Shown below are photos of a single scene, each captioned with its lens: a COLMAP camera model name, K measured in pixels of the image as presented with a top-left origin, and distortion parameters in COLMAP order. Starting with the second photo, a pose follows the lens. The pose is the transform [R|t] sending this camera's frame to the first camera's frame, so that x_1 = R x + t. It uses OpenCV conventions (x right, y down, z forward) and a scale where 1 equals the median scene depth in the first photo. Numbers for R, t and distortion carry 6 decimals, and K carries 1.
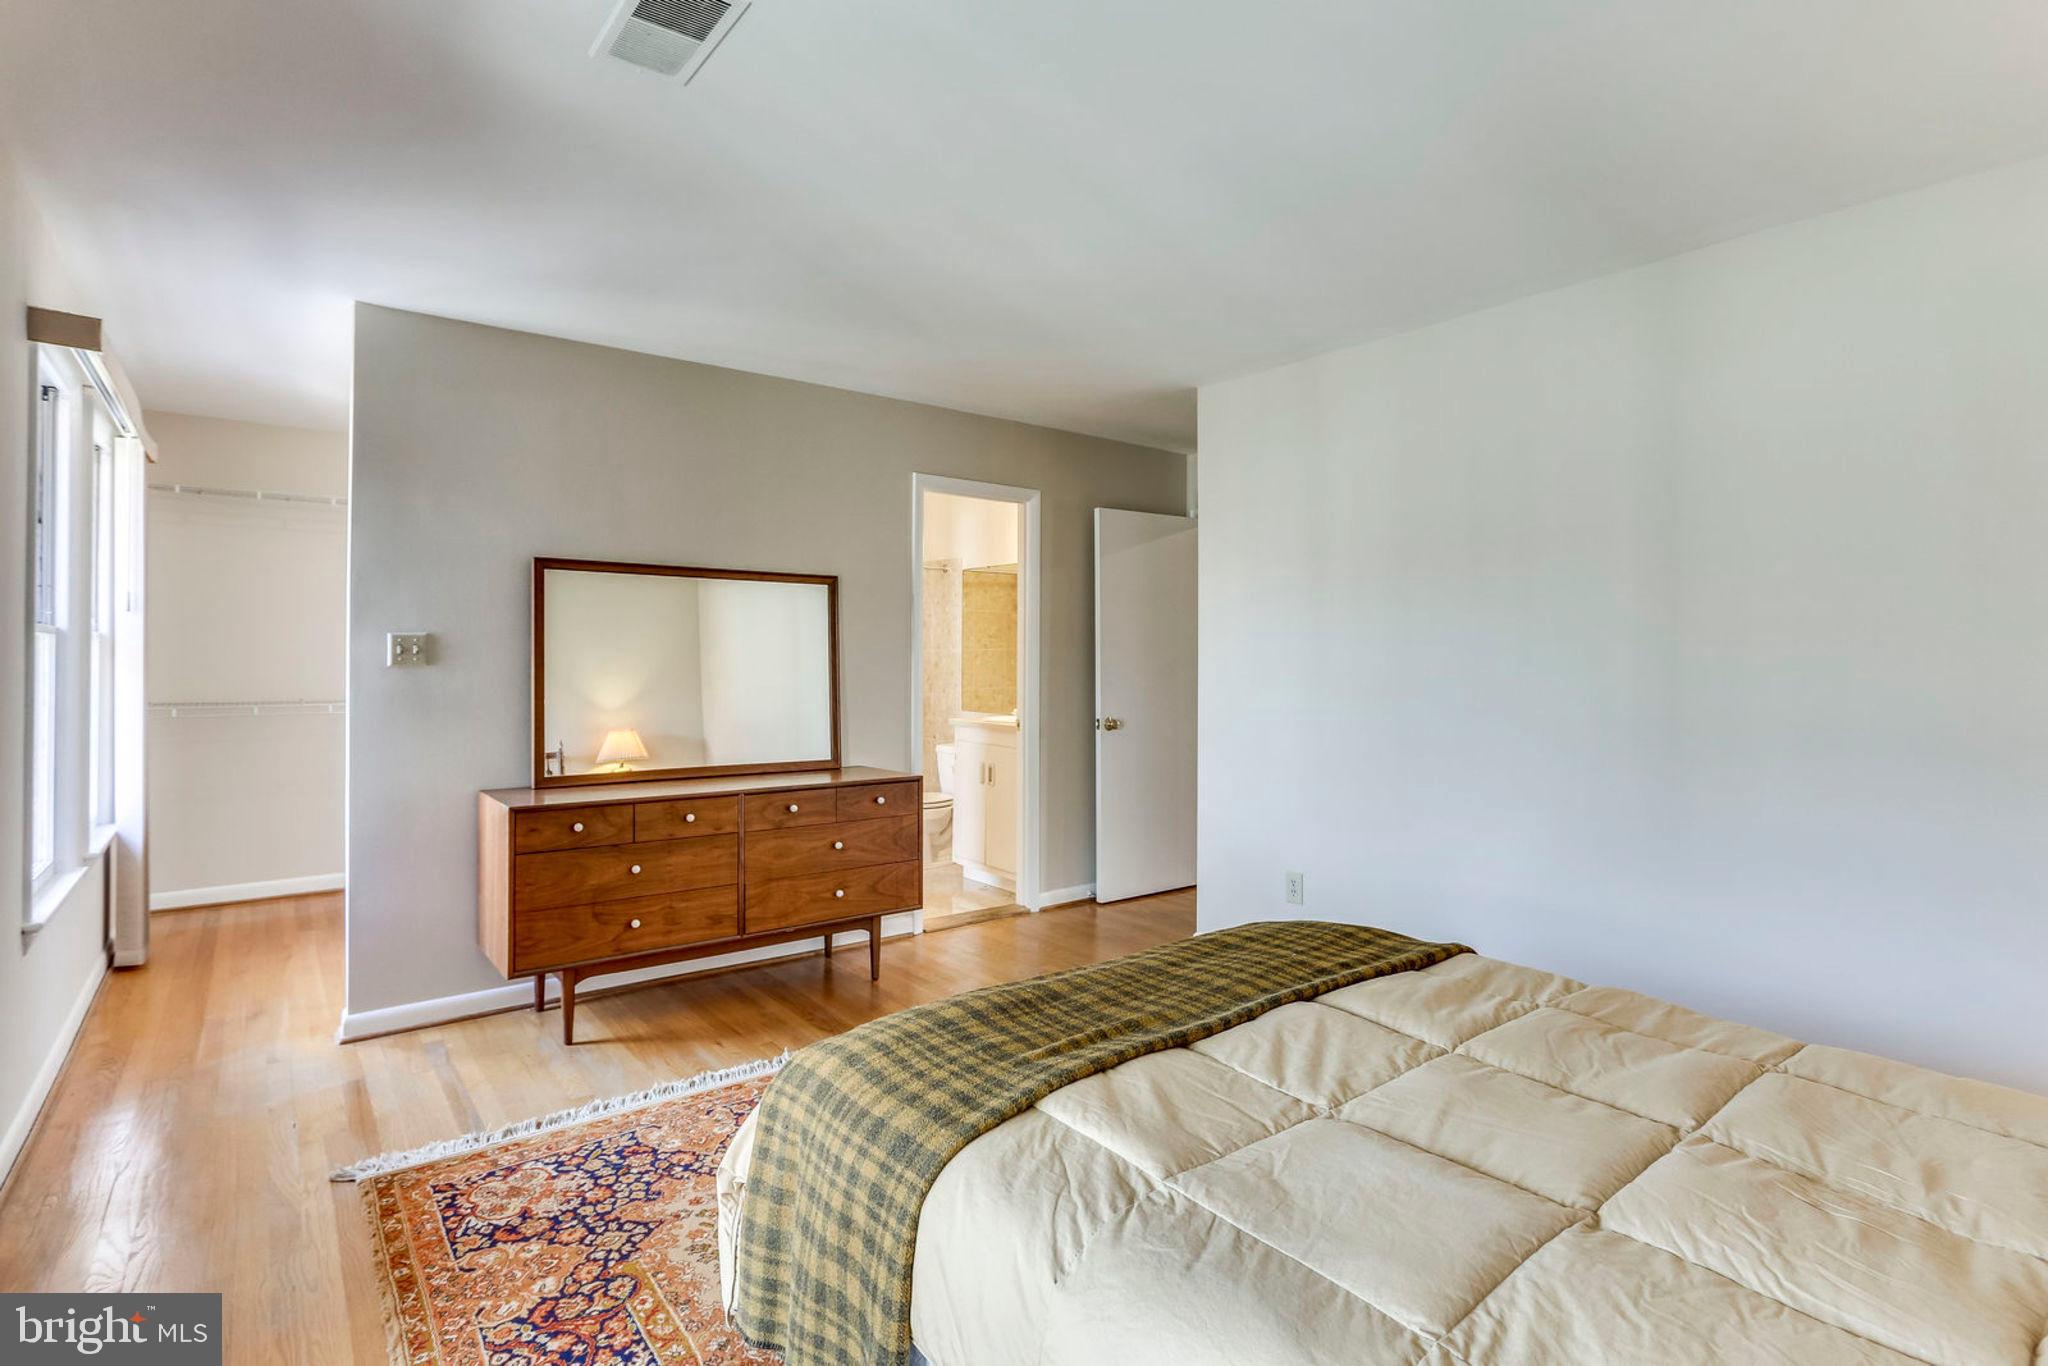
lens RADIAL K [[995.1, 0, 1027.0], [0, 995.1, 650.8], [0, 0, 1]] dist [-0.055788, 0.038903]
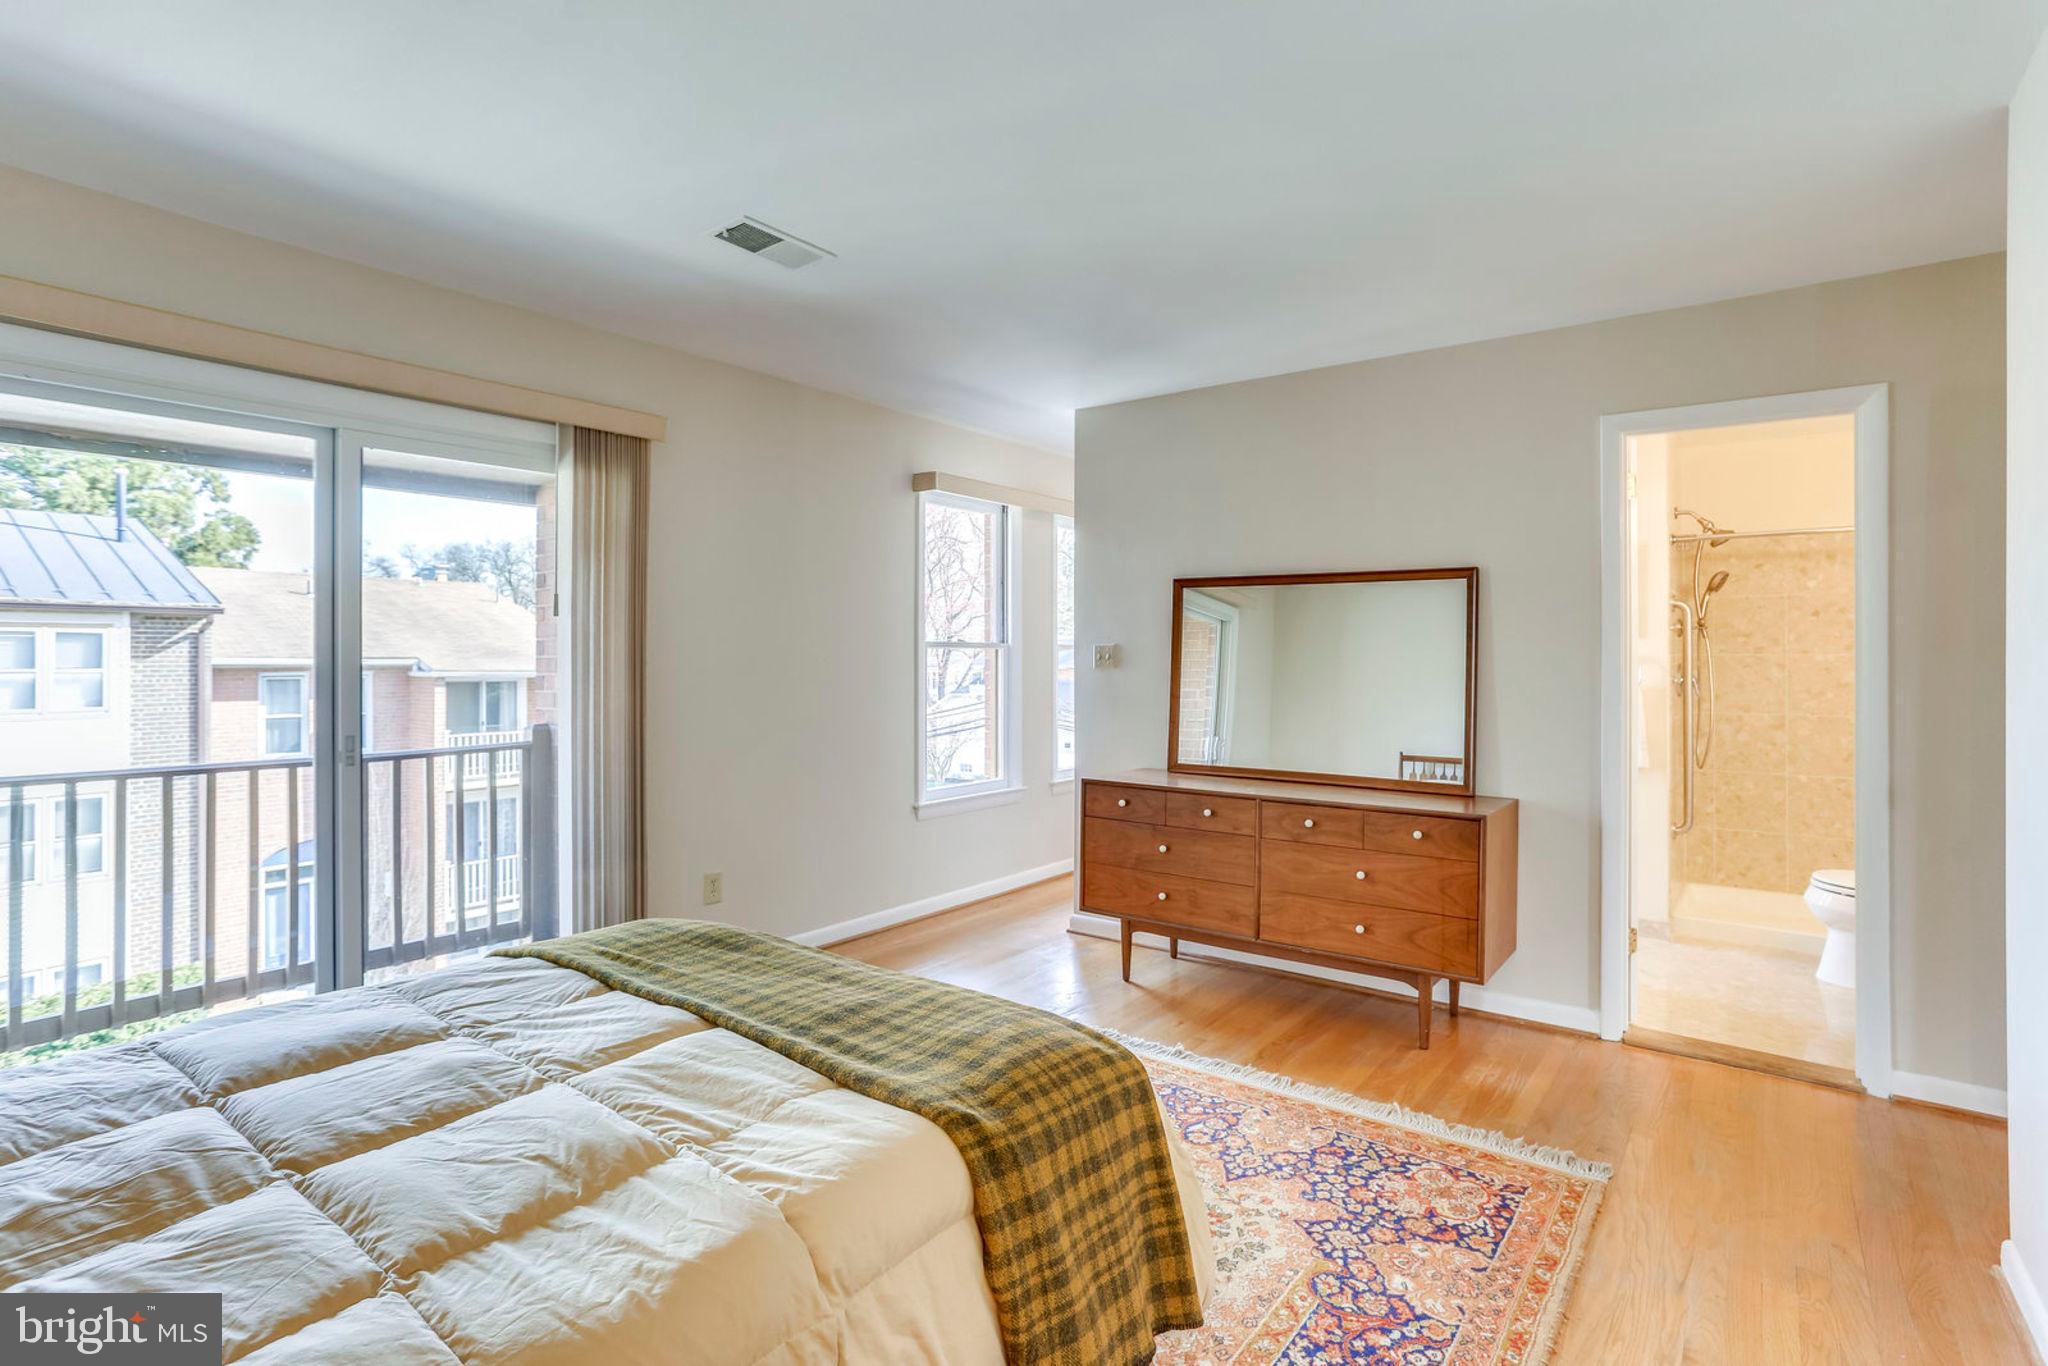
lens RADIAL K [[995.1, 0, 1027.0], [0, 995.1, 650.8], [0, 0, 1]] dist [-0.055788, 0.038903]
pose [[0.257846, -0.009465, -0.966140, 0.631331], [0.003560, 0.999955, -0.008846, 0.002033], [0.966179, -0.001158, 0.257868, 0.516200]]
